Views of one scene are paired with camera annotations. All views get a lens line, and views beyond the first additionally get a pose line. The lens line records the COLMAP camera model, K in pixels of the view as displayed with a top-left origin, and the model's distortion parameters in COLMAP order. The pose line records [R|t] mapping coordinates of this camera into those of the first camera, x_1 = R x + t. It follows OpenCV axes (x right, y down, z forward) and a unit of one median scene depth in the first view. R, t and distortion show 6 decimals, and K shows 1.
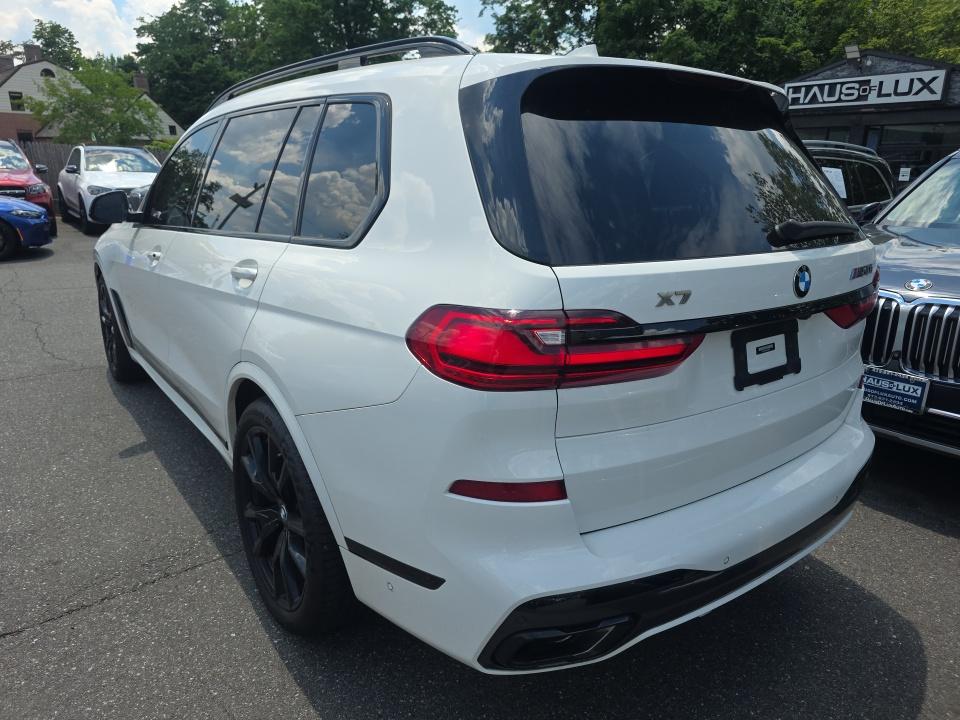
lens RADIAL K [[685.7, 0, 480.0], [0, 685.7, 360.0], [0, 0, 1]] dist [0.003810, -0.001105]
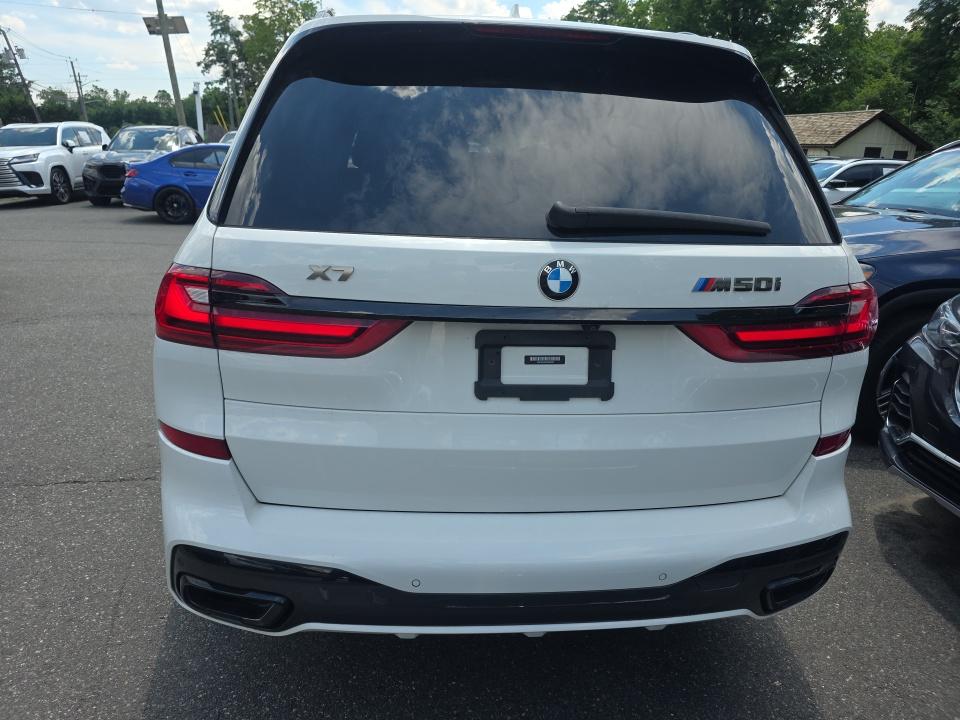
lens RADIAL K [[685.7, 0, 480.0], [0, 685.7, 360.0], [0, 0, 1]] dist [0.003810, -0.001105]
pose [[0.849689, 0.166803, -0.500206, 0.799940], [-0.164070, 0.985189, 0.049827, -0.046824], [0.501109, 0.039731, 0.864472, 0.263965]]
